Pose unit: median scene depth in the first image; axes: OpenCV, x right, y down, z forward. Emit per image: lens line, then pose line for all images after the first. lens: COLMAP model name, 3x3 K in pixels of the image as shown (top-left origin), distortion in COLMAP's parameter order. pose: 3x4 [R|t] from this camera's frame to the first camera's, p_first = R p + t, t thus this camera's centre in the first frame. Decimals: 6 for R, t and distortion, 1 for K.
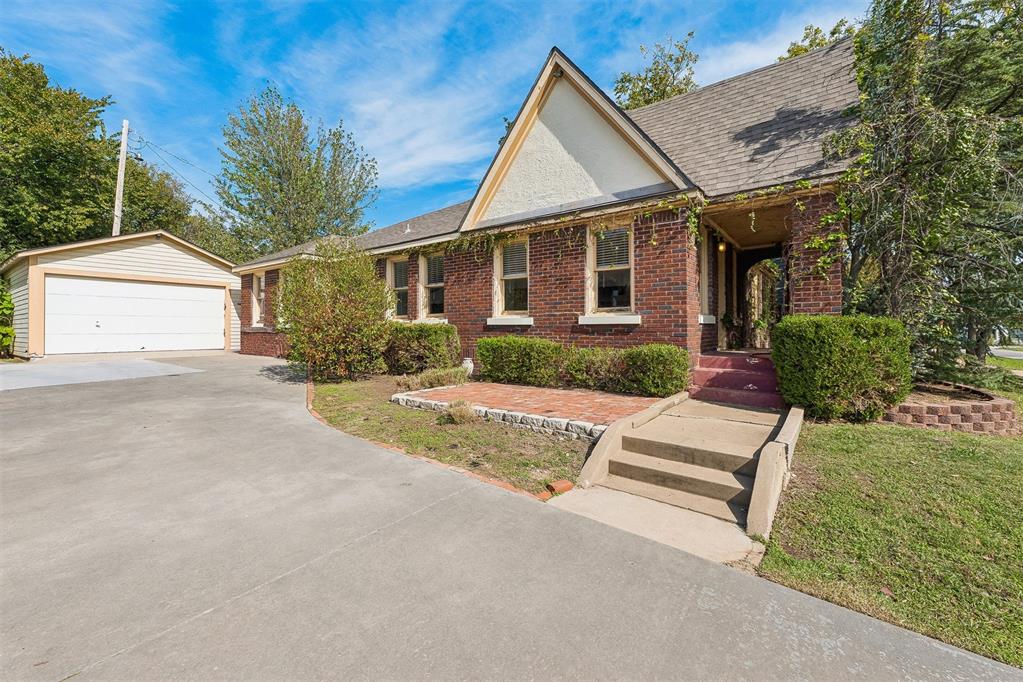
lens RADIAL K [[427.1, 0, 509.1], [0, 427.1, 336.3], [0, 0, 1]] dist [0.001597, -0.000371]
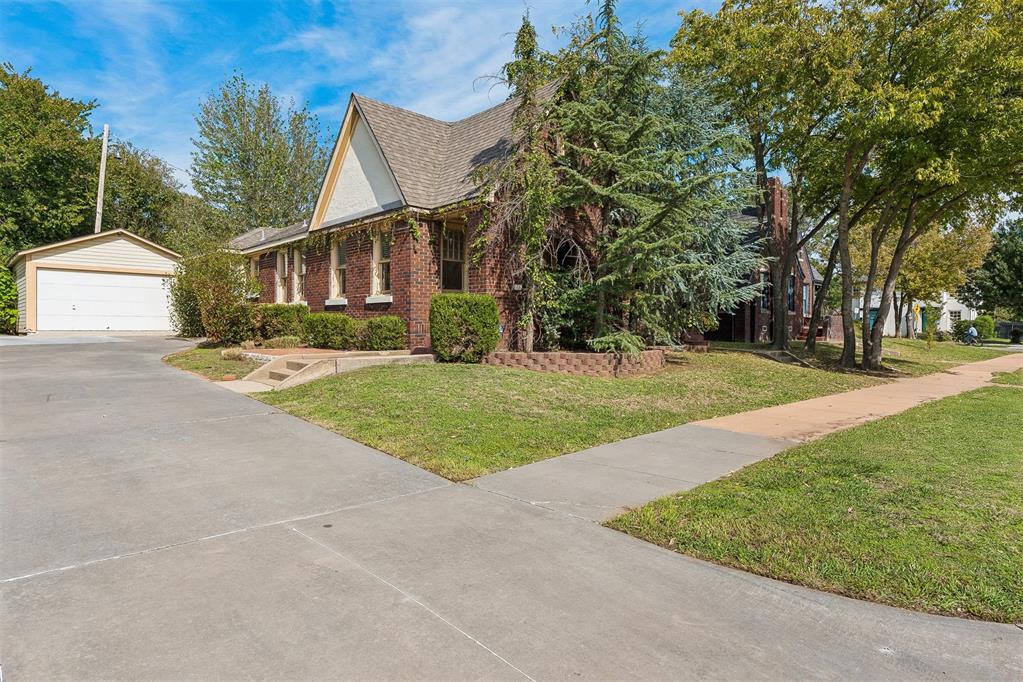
lens RADIAL K [[627.9, 0, 511.5], [0, 627.9, 341.0], [0, 0, 1]] dist [-0.004237, 0.044253]
pose [[0.976735, 0.002738, -0.214433, 0.530324], [-0.000106, 0.999925, 0.012284, 0.033634], [0.214451, -0.011975, 0.976661, -0.420786]]
